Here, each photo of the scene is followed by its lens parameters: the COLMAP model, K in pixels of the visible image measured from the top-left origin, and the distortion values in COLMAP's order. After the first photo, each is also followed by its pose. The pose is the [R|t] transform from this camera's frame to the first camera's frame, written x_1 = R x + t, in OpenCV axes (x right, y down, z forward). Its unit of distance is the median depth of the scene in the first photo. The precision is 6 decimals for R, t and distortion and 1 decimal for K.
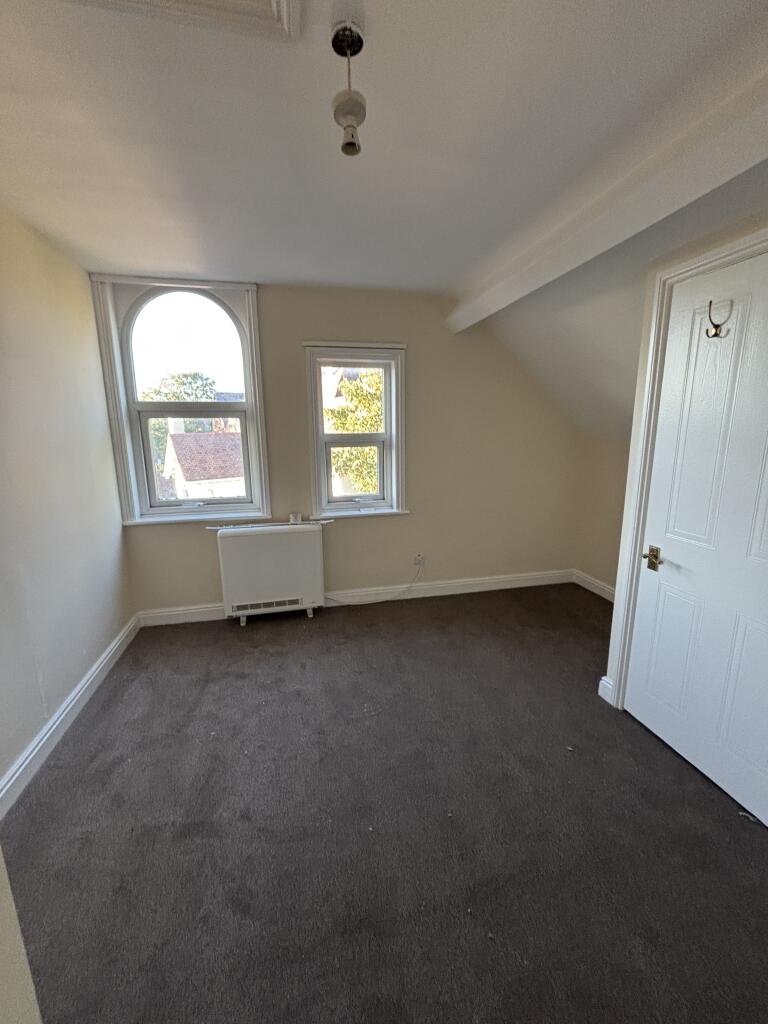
lens RADIAL K [[415.0, 0, 381.6], [0, 415.0, 512.9], [0, 0, 1]] dist [0.000621, 0.000390]
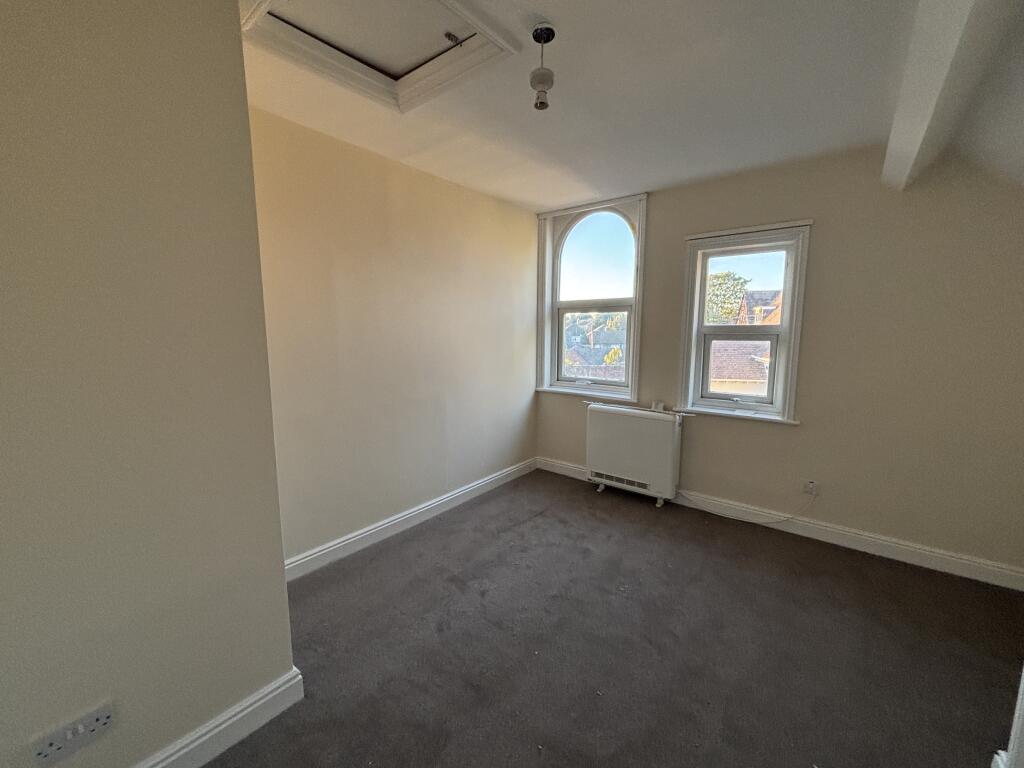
lens RADIAL K [[415.0, 0, 508.6], [0, 415.0, 386.8], [0, 0, 1]] dist [0.000621, 0.000390]
pose [[0.623873, 0.120390, -0.772197, 0.360329], [-0.168851, 0.985491, 0.017226, 0.010294], [0.763067, 0.119640, 0.635149, 0.056060]]
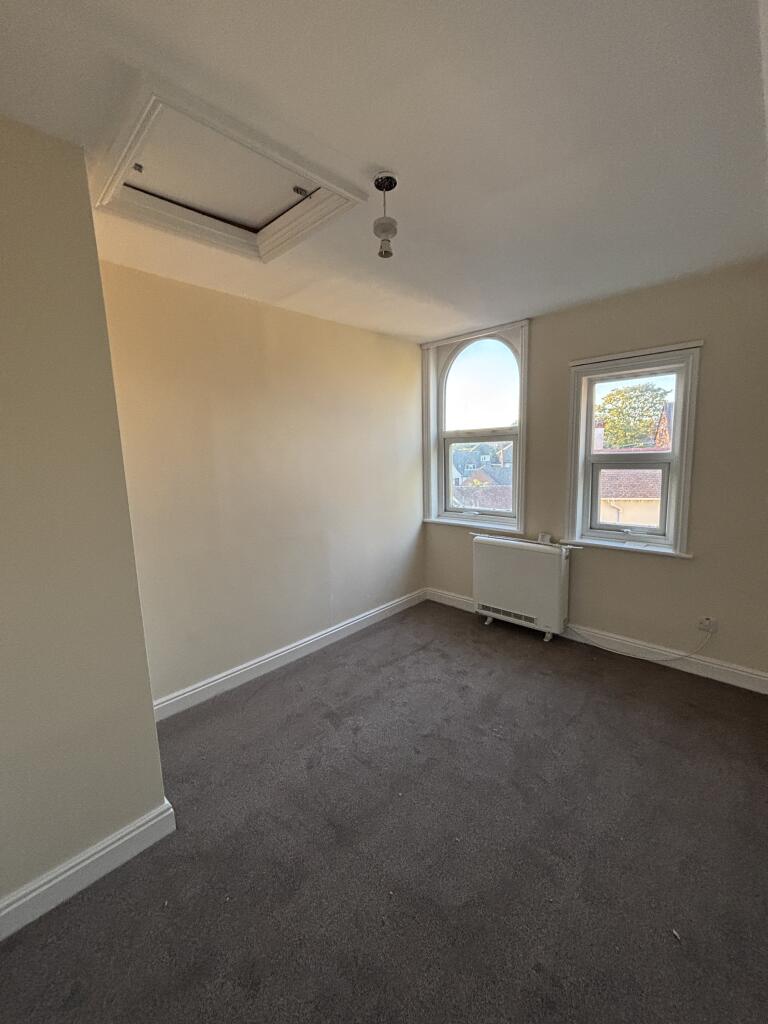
lens RADIAL K [[415.0, 0, 381.6], [0, 415.0, 512.9], [0, 0, 1]] dist [0.000621, 0.000390]
pose [[0.556582, 0.118138, -0.822350, 0.401178], [-0.147739, 0.988136, 0.041962, -0.032415], [0.817551, 0.098138, 0.567432, 0.104293]]
